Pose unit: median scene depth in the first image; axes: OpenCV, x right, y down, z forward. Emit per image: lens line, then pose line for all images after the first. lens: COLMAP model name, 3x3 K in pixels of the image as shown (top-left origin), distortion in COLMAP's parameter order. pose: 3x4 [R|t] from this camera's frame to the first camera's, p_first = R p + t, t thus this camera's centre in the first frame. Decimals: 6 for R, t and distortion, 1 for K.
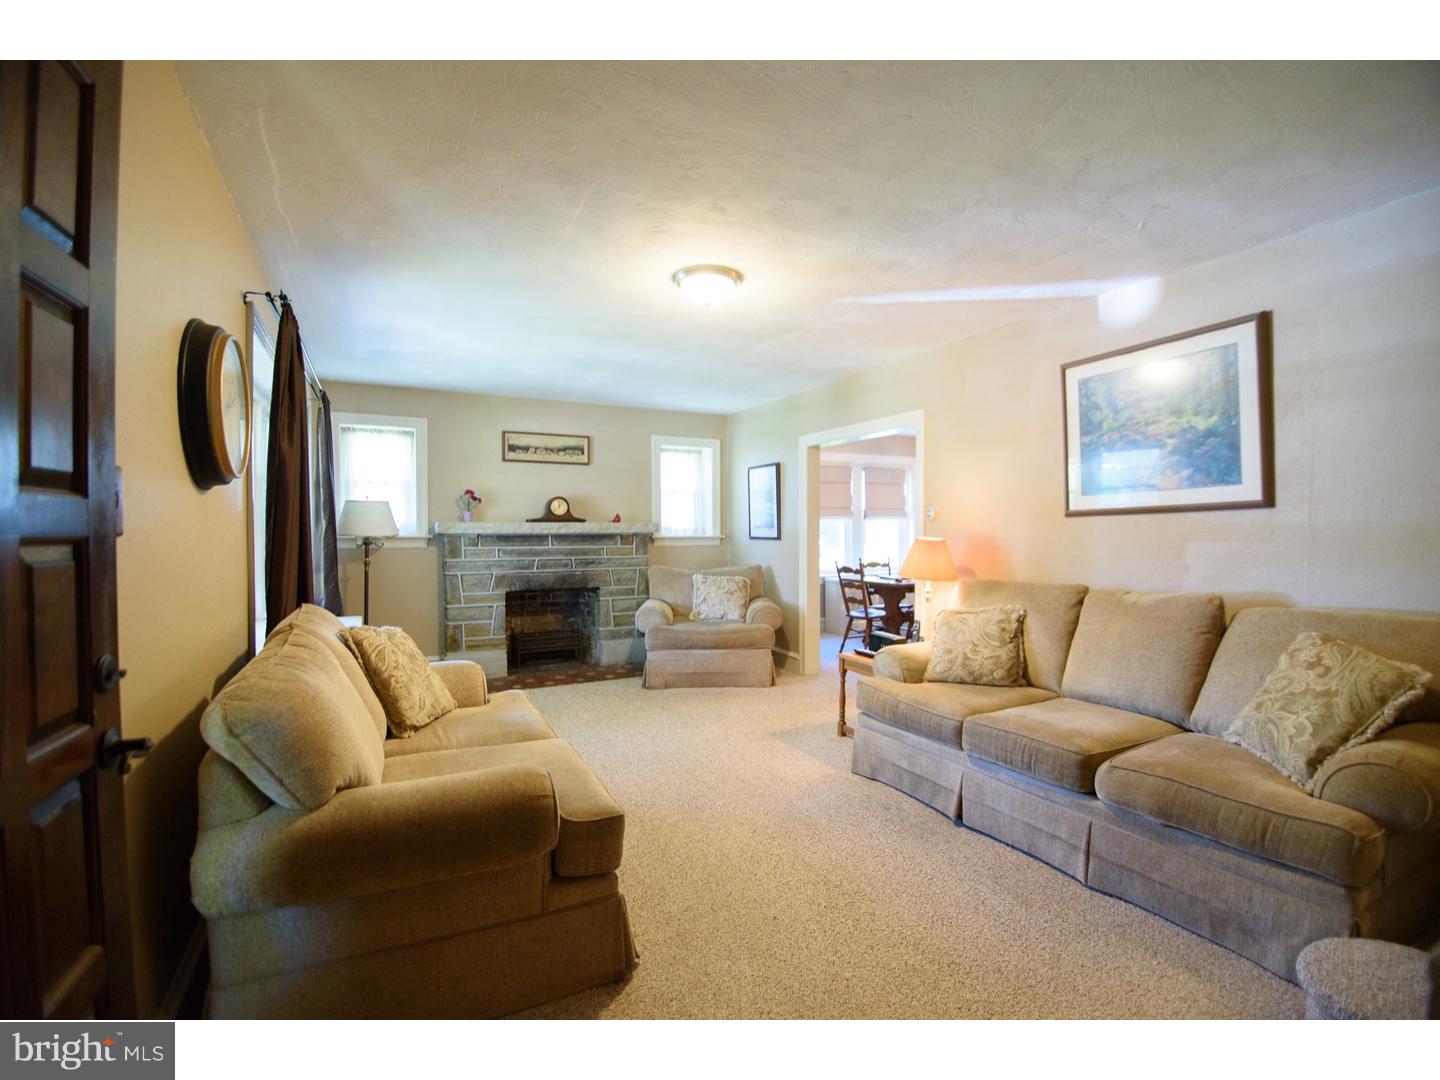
lens RADIAL K [[672.0, 0, 720.8], [0, 672.0, 532.7], [0, 0, 1]] dist [-0.033625, -0.005188]
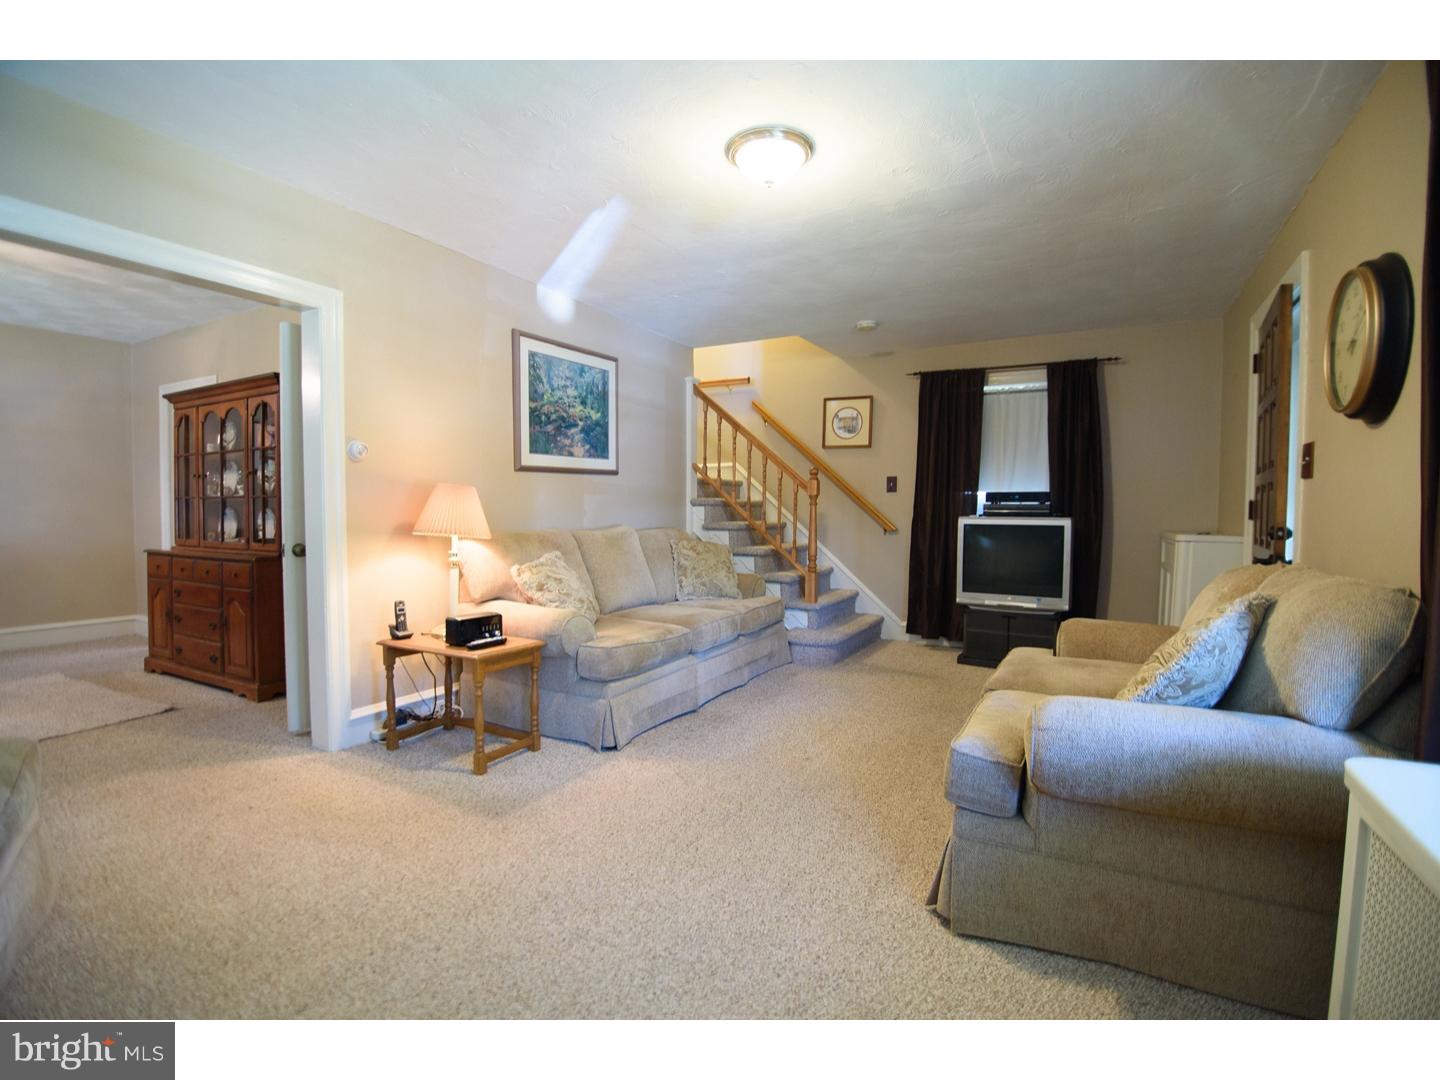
lens RADIAL K [[672.0, 0, 723.1], [0, 672.0, 540.3], [0, 0, 1]] dist [-0.033625, -0.005188]
pose [[-0.566878, -0.037853, 0.822931, -0.324524], [-0.001297, 0.998984, 0.045058, 0.022404], [-0.823800, 0.024475, -0.566351, 0.749539]]
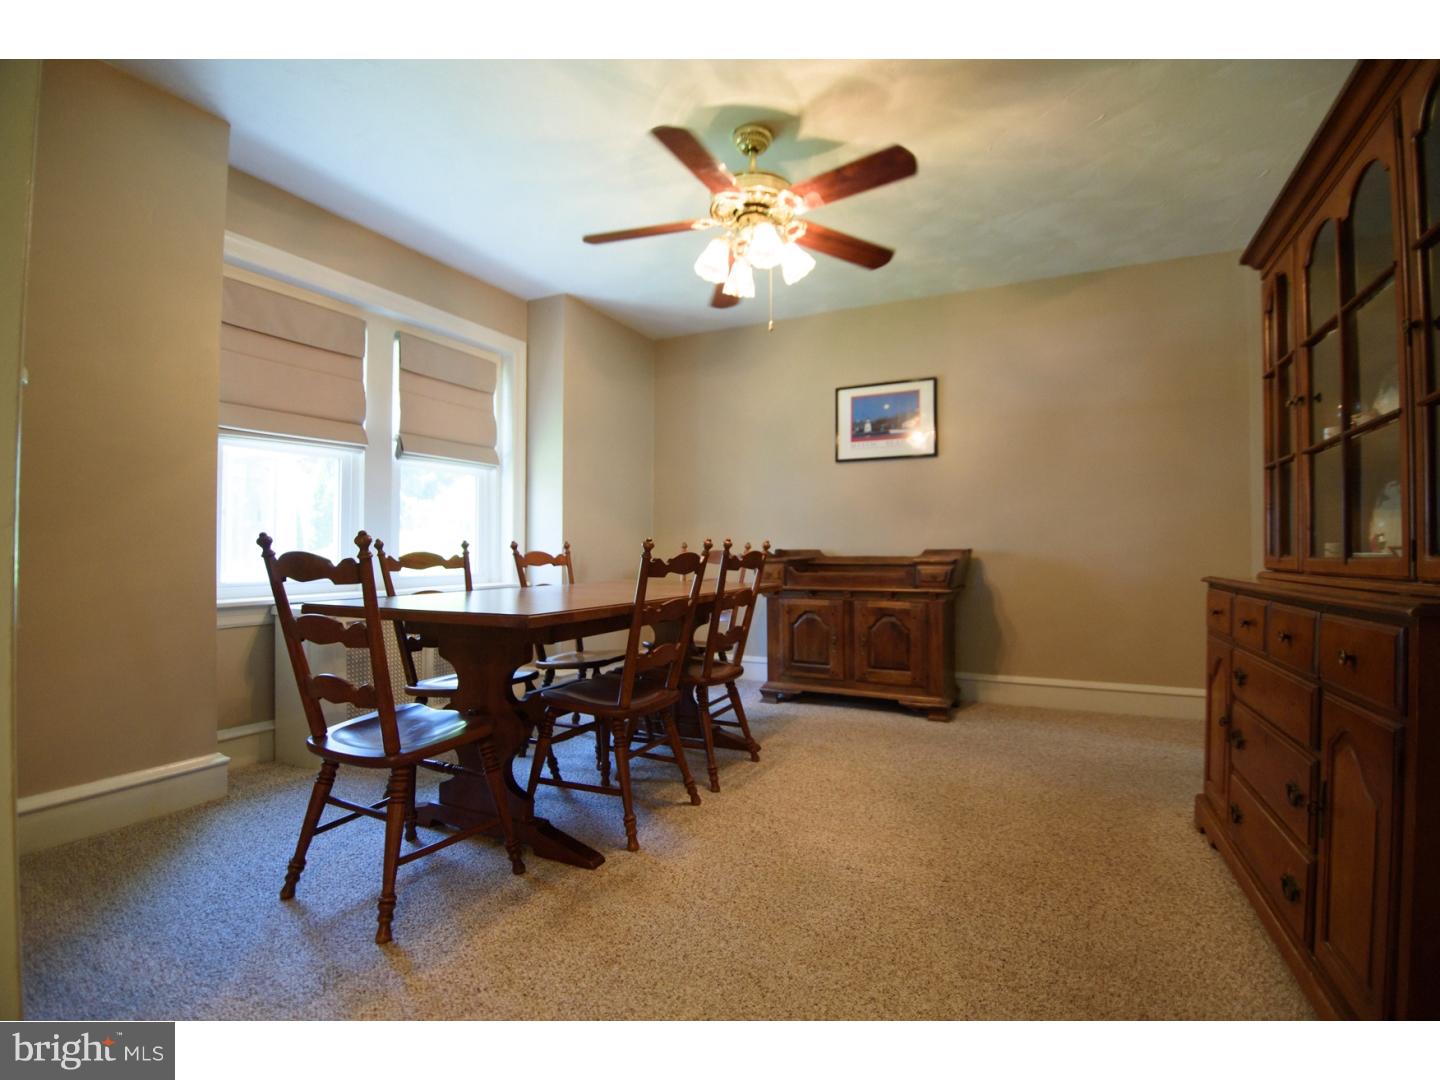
lens RADIAL K [[672.0, 0, 715.9], [0, 672.0, 547.0], [0, 0, 1]] dist [-0.033625, -0.005188]
pose [[0.801473, 0.010120, 0.597945, 0.168024], [-0.000110, 0.999859, -0.016775, 0.053645], [-0.598031, 0.013379, 0.801362, 0.739671]]
